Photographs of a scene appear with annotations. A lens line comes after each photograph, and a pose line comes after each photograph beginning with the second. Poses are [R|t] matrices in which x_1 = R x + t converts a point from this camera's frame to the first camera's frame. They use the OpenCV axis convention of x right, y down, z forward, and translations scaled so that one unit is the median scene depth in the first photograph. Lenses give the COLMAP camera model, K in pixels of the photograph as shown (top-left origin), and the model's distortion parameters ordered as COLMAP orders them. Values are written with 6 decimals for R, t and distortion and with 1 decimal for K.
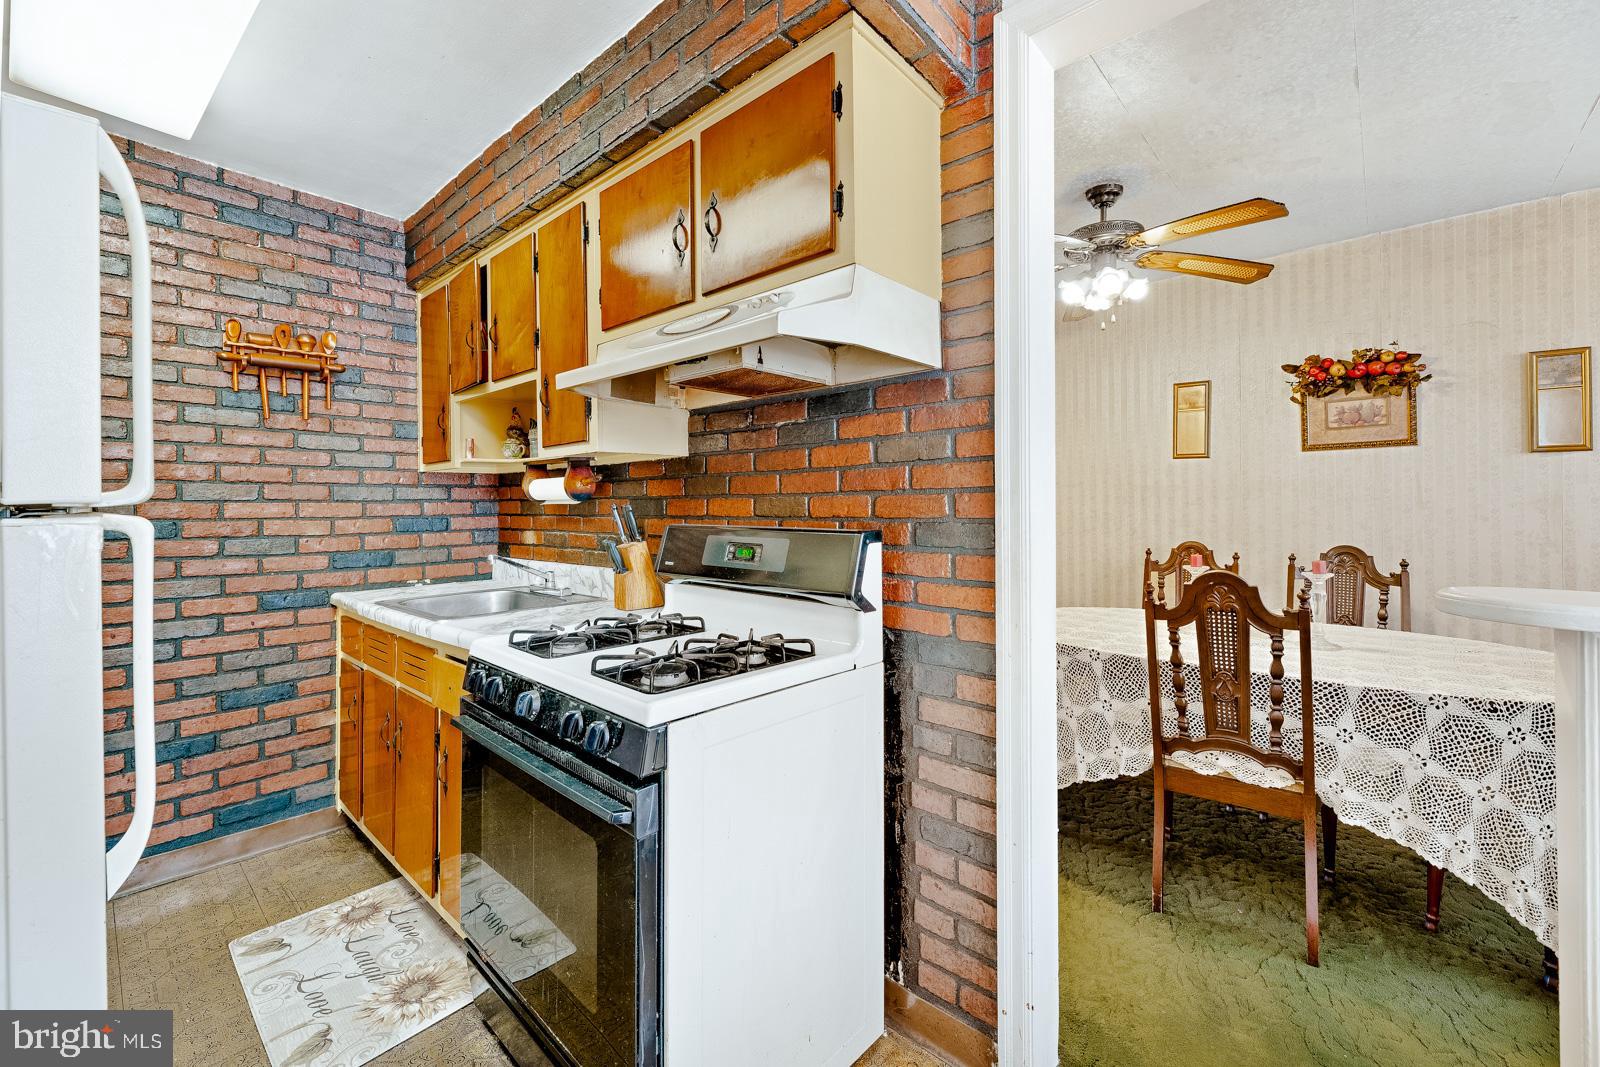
lens RADIAL K [[653.8, 0, 828.0], [0, 653.8, 503.2], [0, 0, 1]] dist [-0.004147, 0.000463]
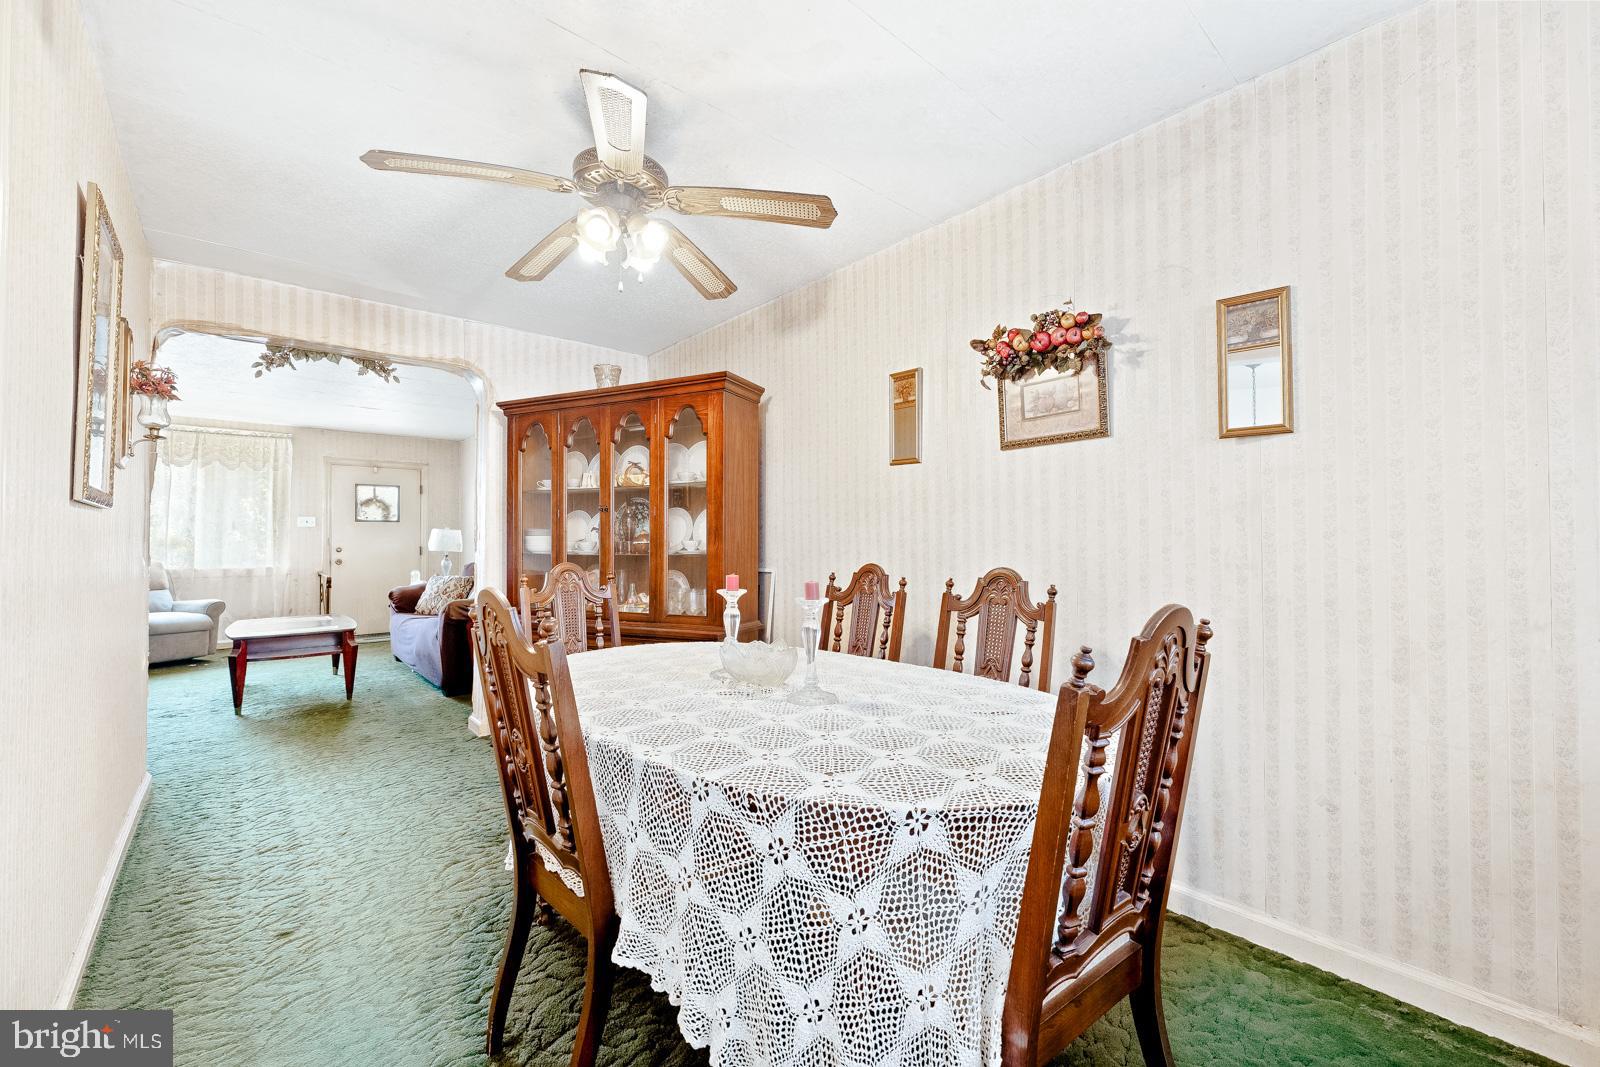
lens RADIAL K [[653.8, 0, 822.0], [0, 653.8, 531.9], [0, 0, 1]] dist [-0.004147, 0.000463]
pose [[0.993236, -0.000460, -0.116112, 0.248848], [-0.001103, 0.999910, -0.013397, 0.012295], [0.116108, 0.013435, 0.993146, 0.079621]]
